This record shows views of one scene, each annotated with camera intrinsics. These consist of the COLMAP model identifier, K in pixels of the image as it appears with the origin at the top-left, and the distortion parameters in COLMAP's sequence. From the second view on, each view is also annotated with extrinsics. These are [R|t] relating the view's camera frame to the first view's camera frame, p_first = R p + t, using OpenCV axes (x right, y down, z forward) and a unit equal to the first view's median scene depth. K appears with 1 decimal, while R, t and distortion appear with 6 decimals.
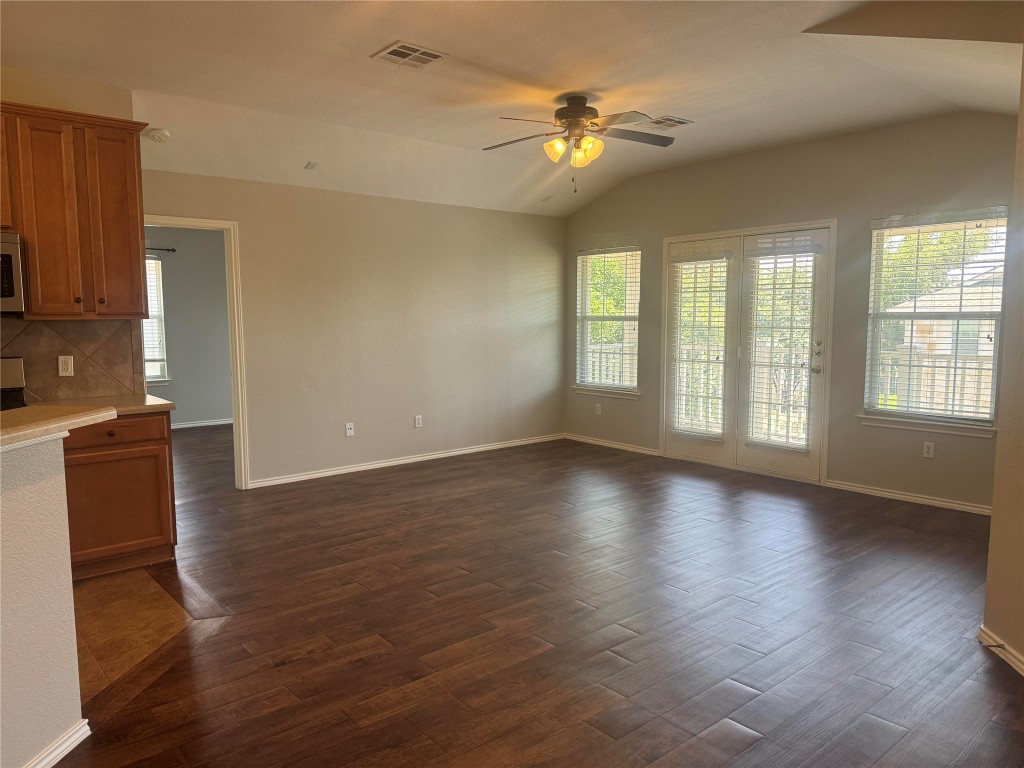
lens RADIAL K [[720.1, 0, 517.6], [0, 720.1, 374.9], [0, 0, 1]] dist [0.048672, -0.030221]
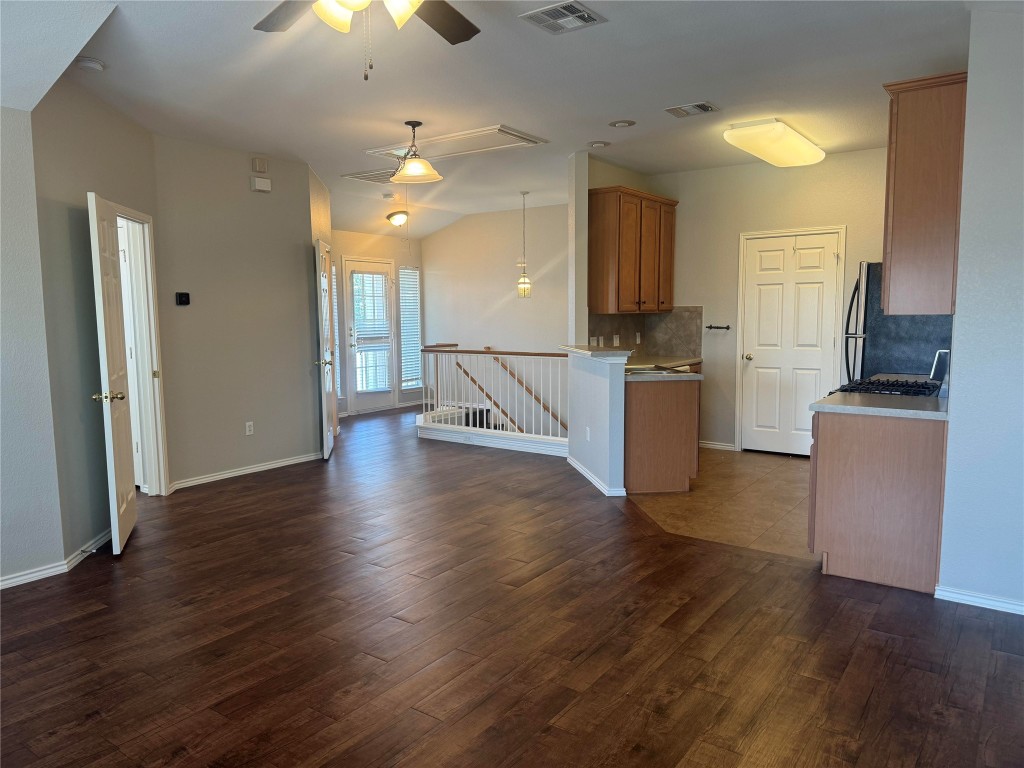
lens RADIAL K [[720.1, 0, 535.5], [0, 720.1, 385.0], [0, 0, 1]] dist [0.048672, -0.030221]
pose [[-0.963963, 0.040079, -0.263001, 0.105964], [-0.011139, 0.981639, 0.190422, -0.139816], [0.265804, 0.186490, -0.945817, 1.557641]]
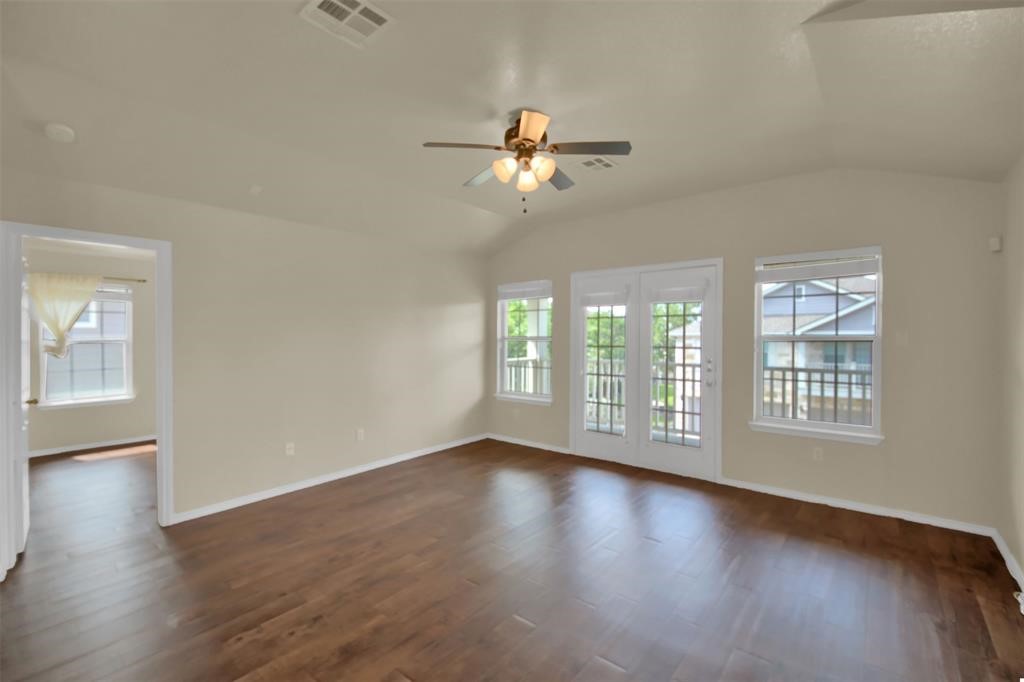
lens RADIAL K [[440.3, 0, 507.5], [0, 440.3, 332.8], [0, 0, 1]] dist [0.011994, -0.009117]
pose [[0.986492, 0.001933, 0.163795, -0.040422], [0.012977, 0.995865, -0.089911, -0.037053], [-0.163292, 0.090822, 0.982388, 0.425236]]
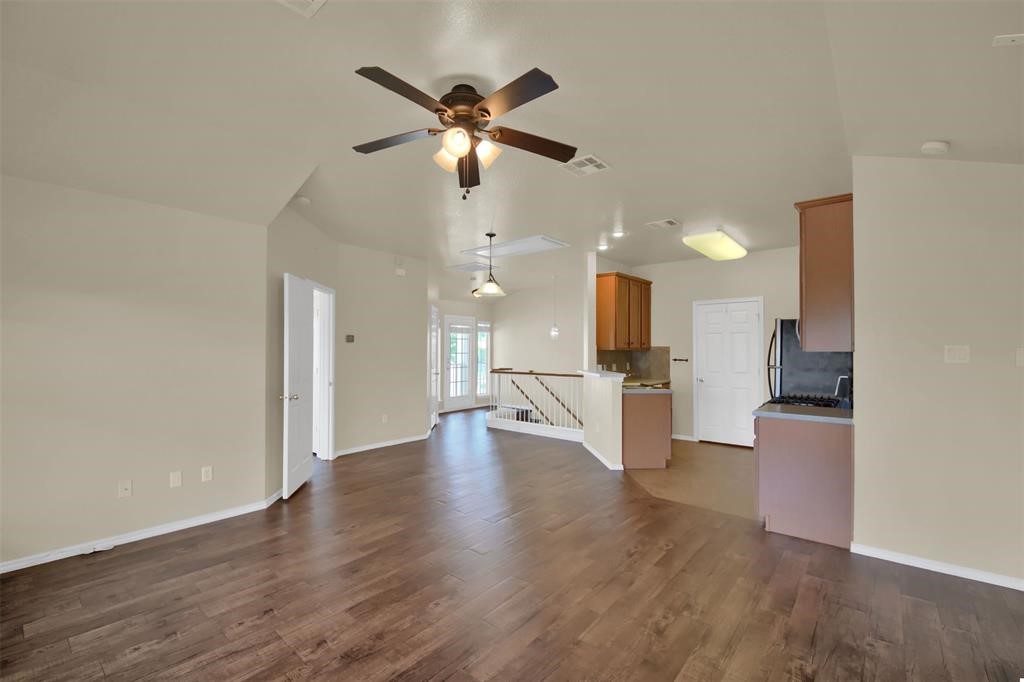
lens RADIAL K [[440.3, 0, 522.8], [0, 440.3, 344.0], [0, 0, 1]] dist [0.011994, -0.009117]
pose [[-0.982299, -0.000963, -0.187316, 0.106862], [-0.015293, 0.997061, 0.075073, -0.126407], [0.186693, 0.076609, -0.979427, 1.510356]]
